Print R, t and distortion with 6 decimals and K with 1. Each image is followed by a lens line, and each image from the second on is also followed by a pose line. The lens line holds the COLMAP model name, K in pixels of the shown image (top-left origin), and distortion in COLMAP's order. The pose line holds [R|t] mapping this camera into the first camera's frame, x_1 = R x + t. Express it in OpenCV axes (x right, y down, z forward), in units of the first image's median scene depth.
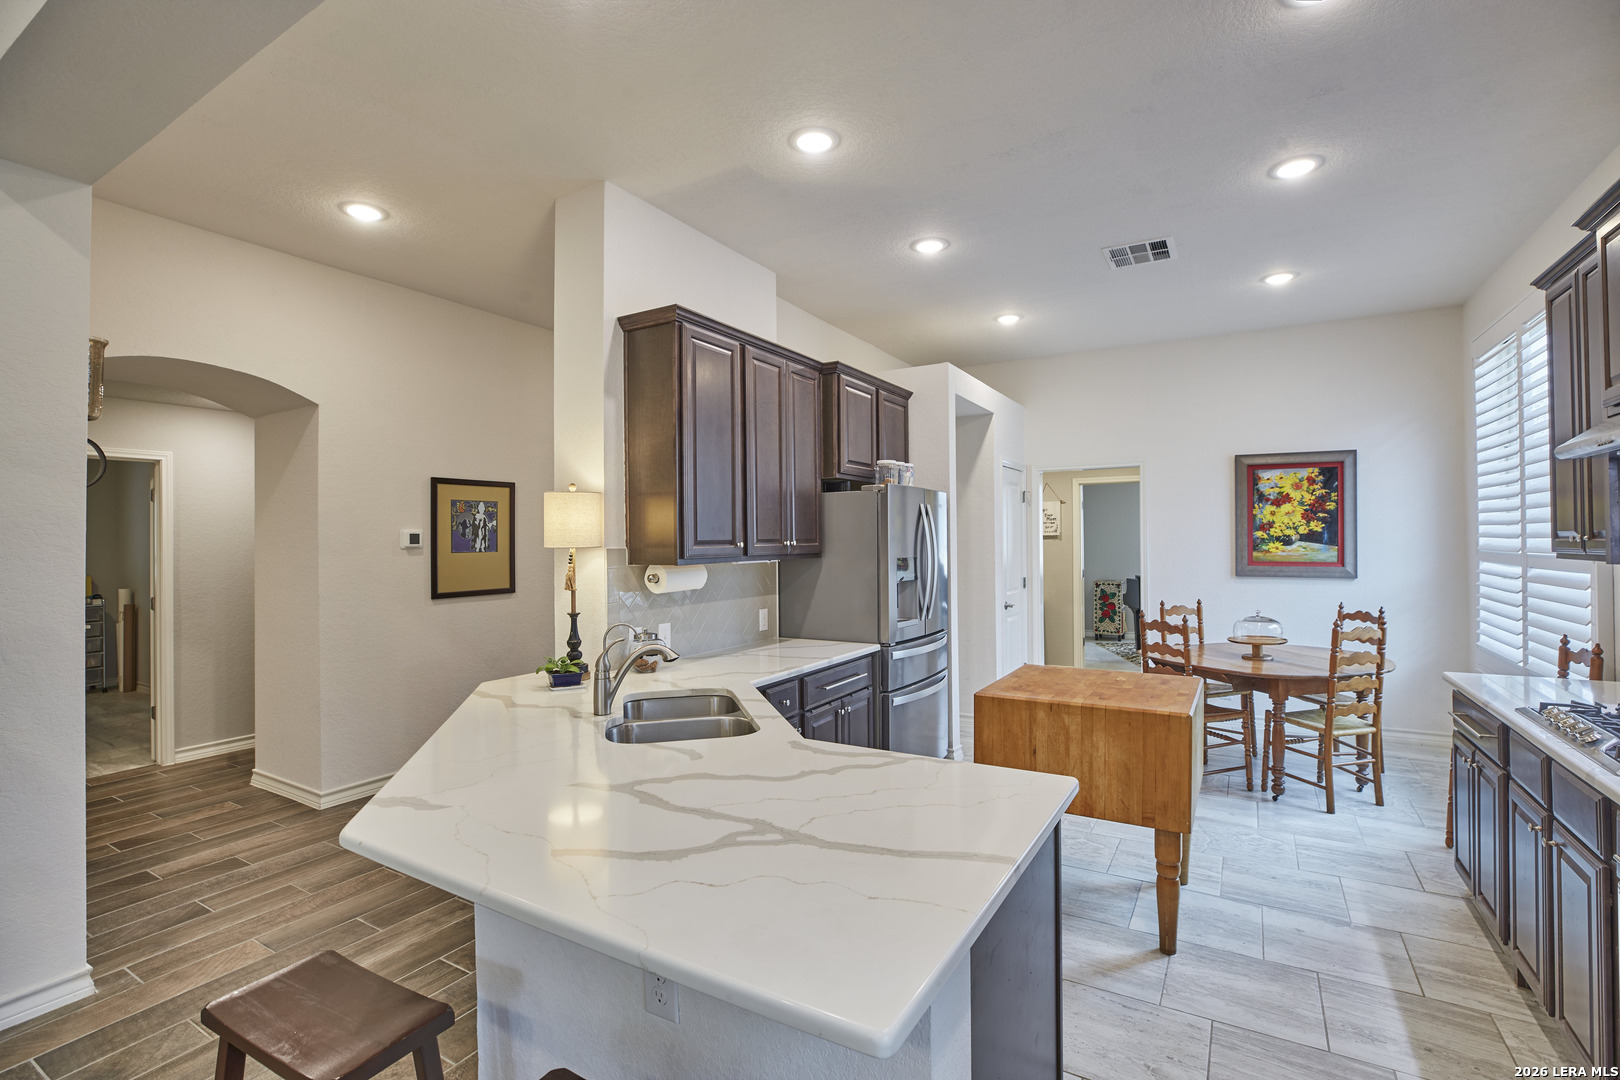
lens RADIAL K [[742.0, 0, 814.8], [0, 742.0, 529.4], [0, 0, 1]] dist [-0.043418, 0.013091]
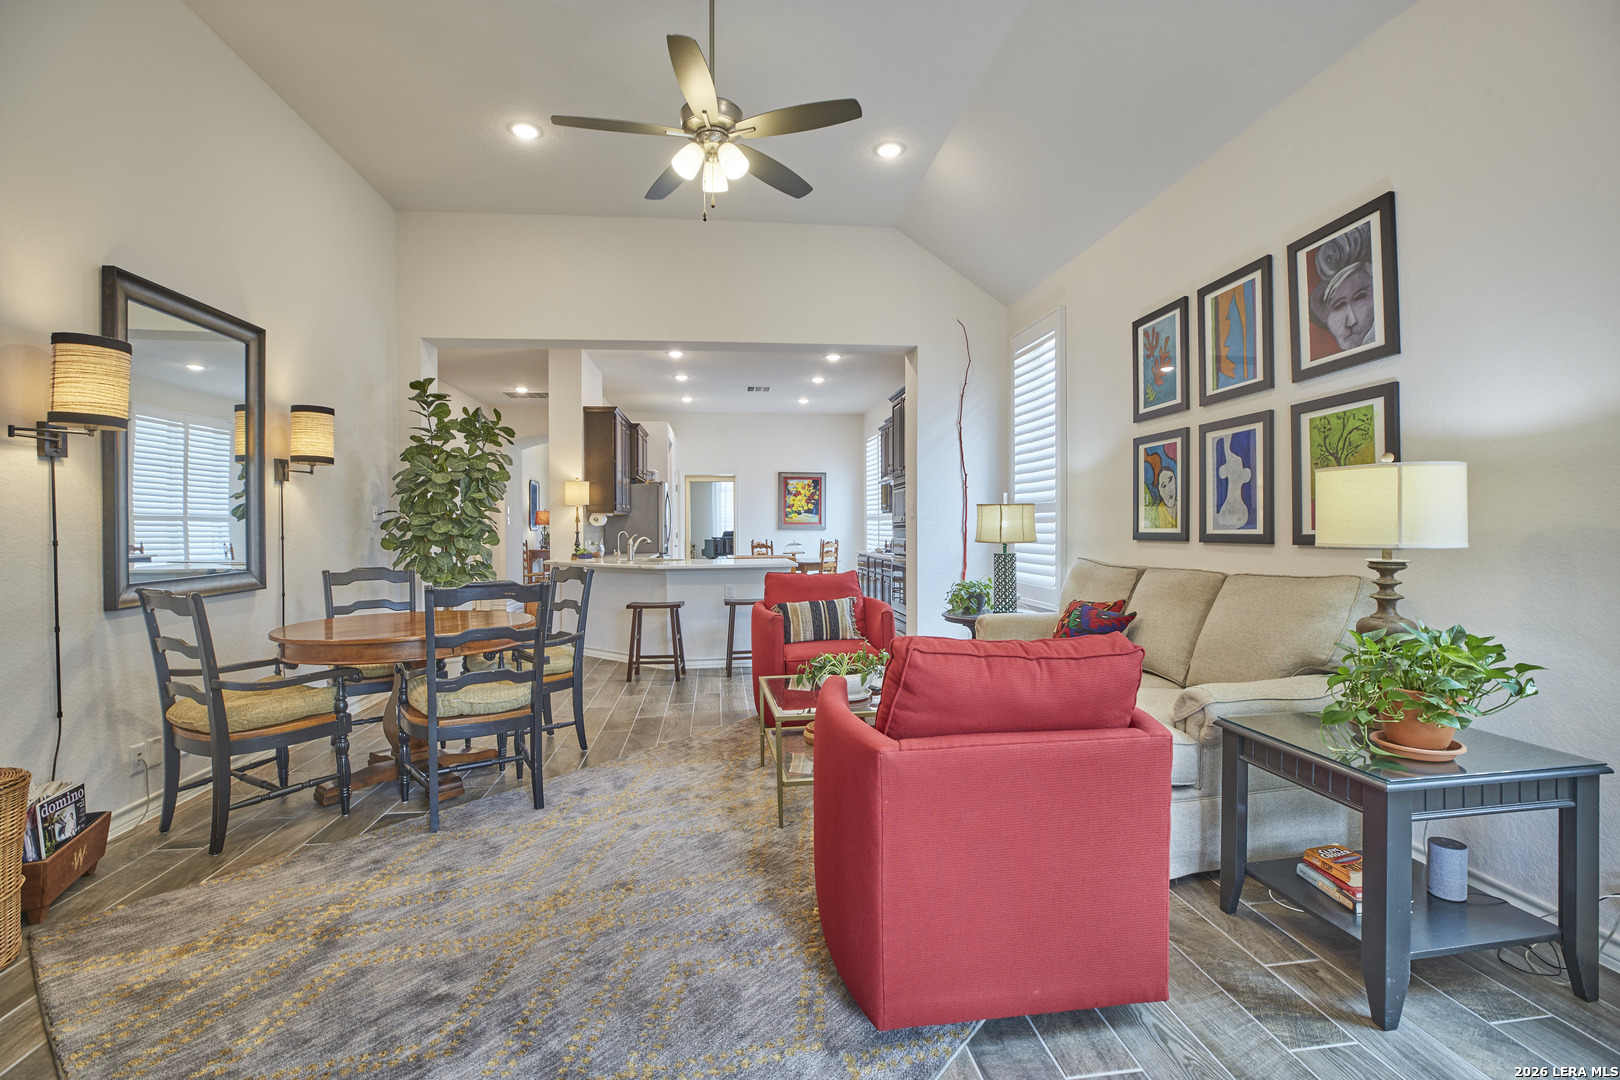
lens RADIAL K [[742.0, 0, 812.1], [0, 742.0, 528.8], [0, 0, 1]] dist [-0.043418, 0.013091]
pose [[0.791368, 0.000786, 0.611339, -0.681669], [-0.008762, 0.999911, 0.010057, 0.041278], [-0.611277, -0.013316, 0.791305, -0.780969]]
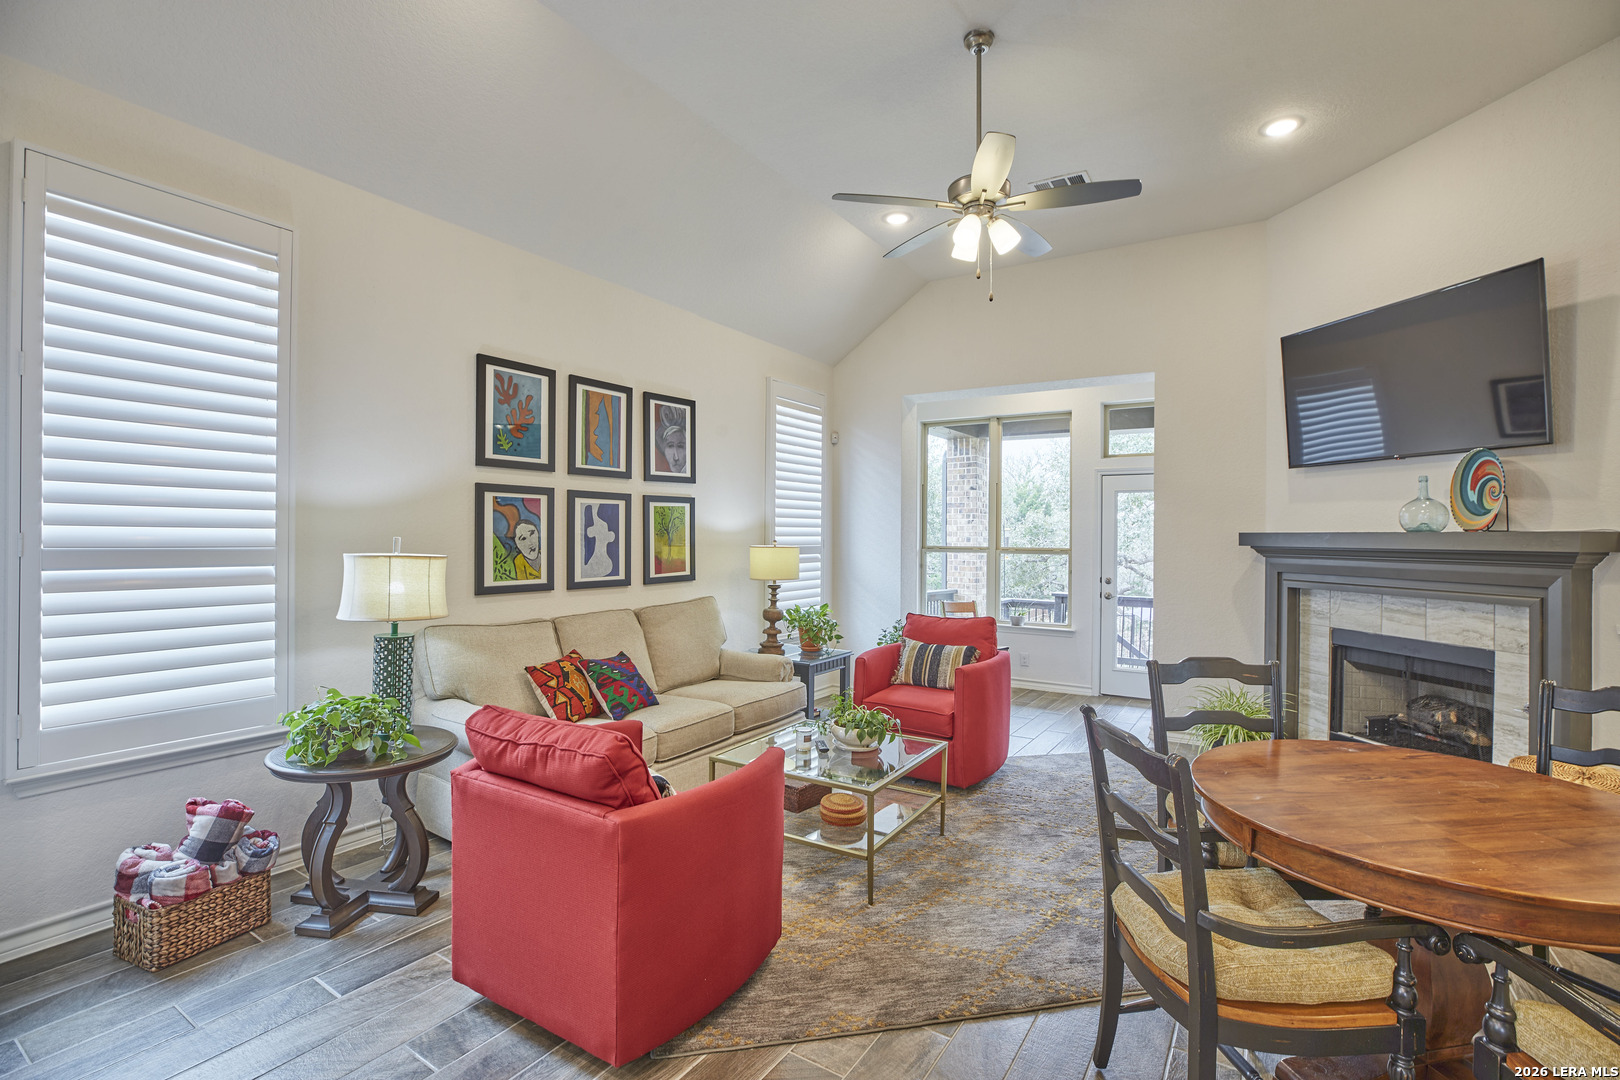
lens RADIAL K [[742.0, 0, 811.4], [0, 742.0, 538.3], [0, 0, 1]] dist [-0.043418, 0.013091]
pose [[-0.999038, -0.001053, 0.043841, -0.270944], [-0.001675, 0.999899, -0.014141, 0.011713], [-0.043822, -0.014201, -0.998938, 0.352428]]
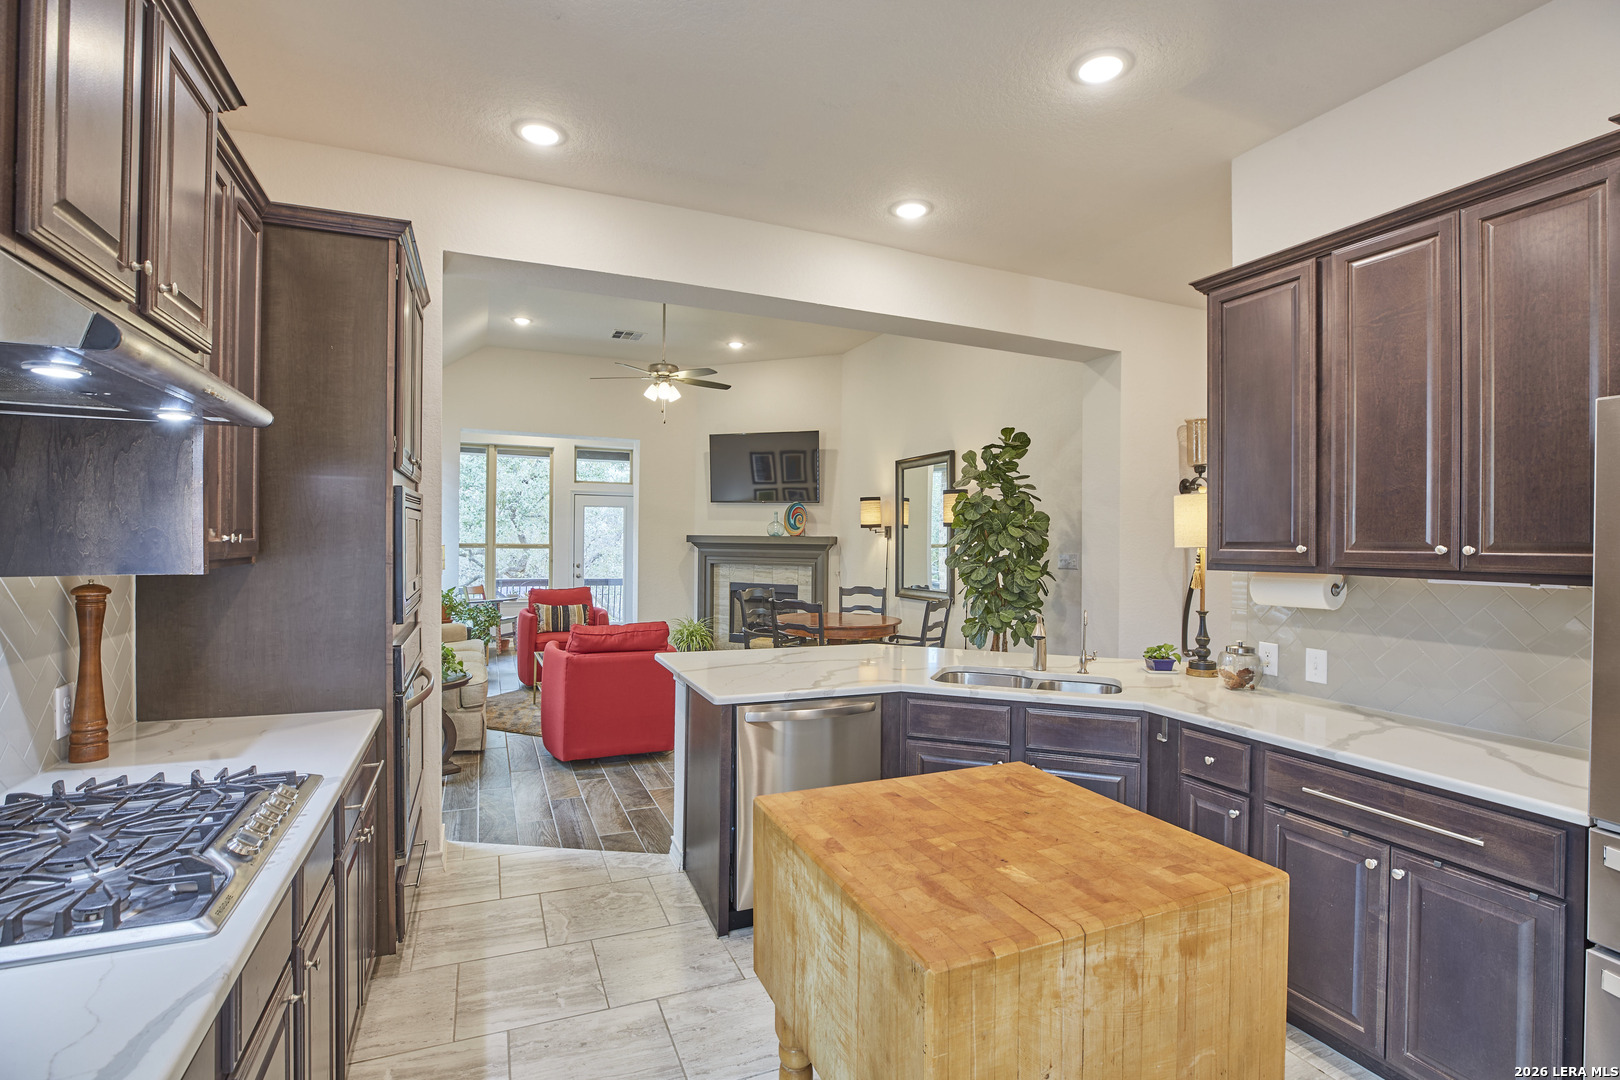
lens RADIAL K [[742.0, 0, 799.9], [0, 742.0, 552.6], [0, 0, 1]] dist [-0.043418, 0.013091]
pose [[-0.591554, 0.016047, -0.806106, 0.481737], [0.005187, 0.999857, 0.016097, 0.005049], [0.806249, 0.005342, -0.591552, 0.653164]]
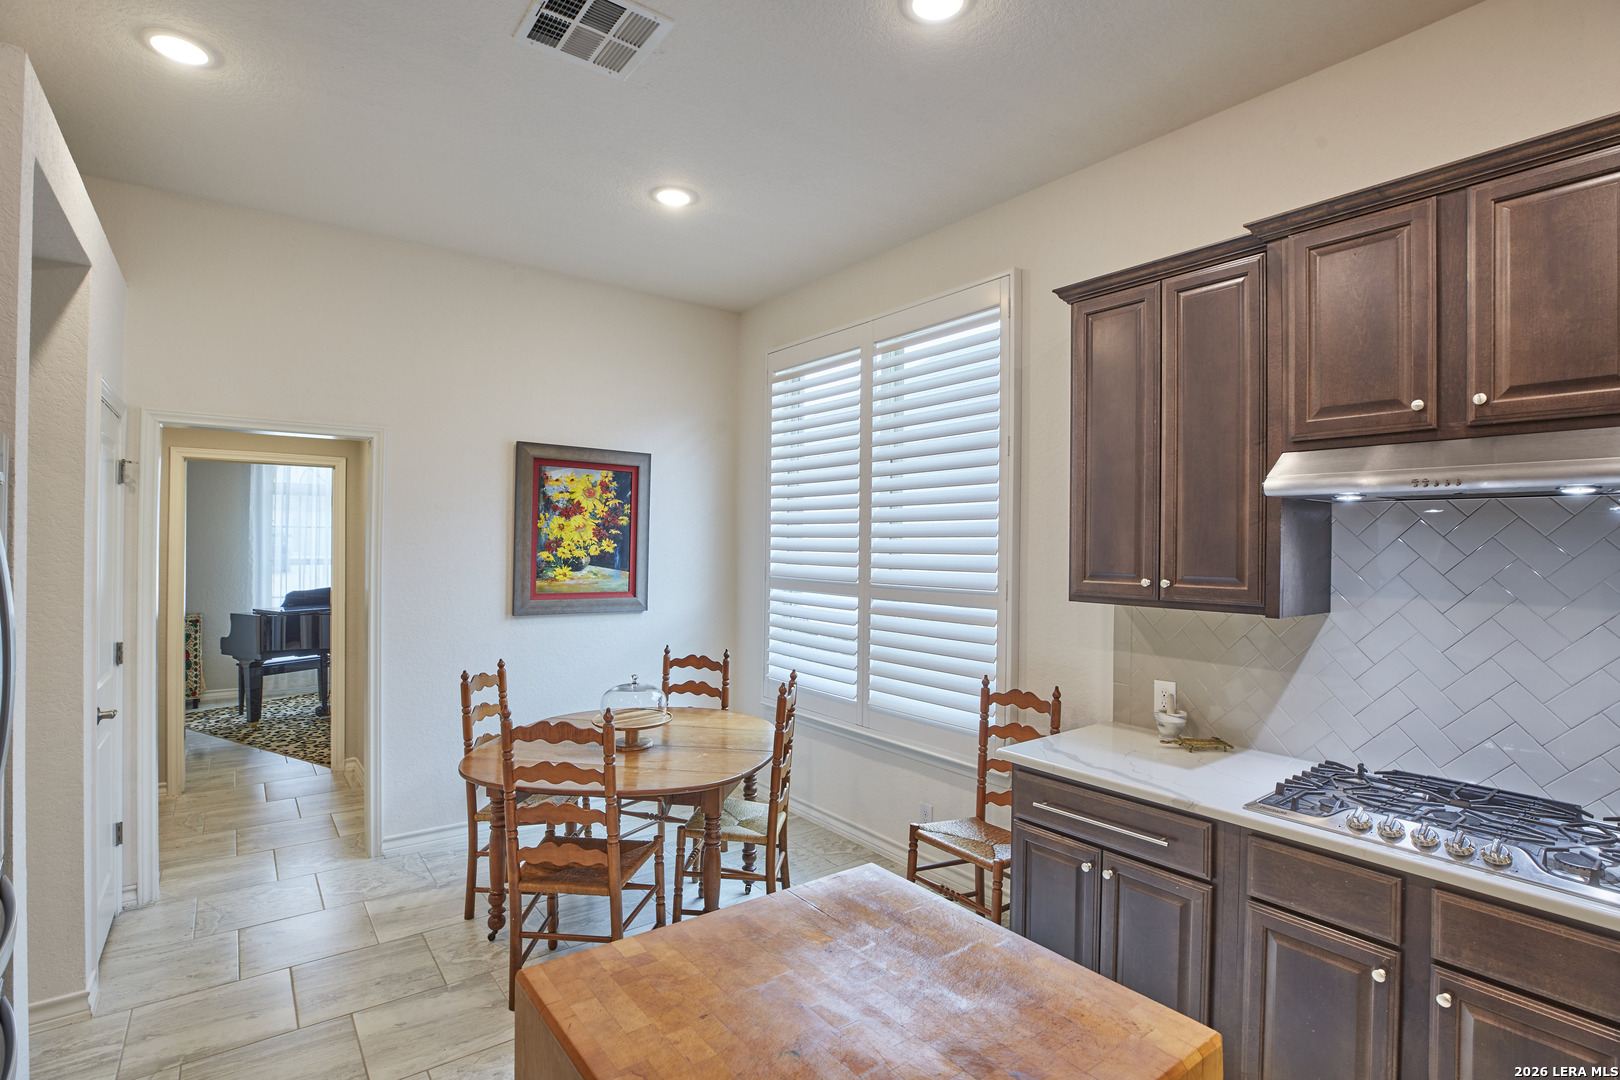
lens RADIAL K [[785.0, 0, 807.6], [0, 785.0, 548.7], [0, 0, 1]] dist [-0.033901, 0.005252]
pose [[0.388063, 0.005323, 0.921617, 0.000475], [-0.027077, 0.999618, 0.005628, -0.011974], [-0.921235, -0.027138, 0.388059, 0.479669]]
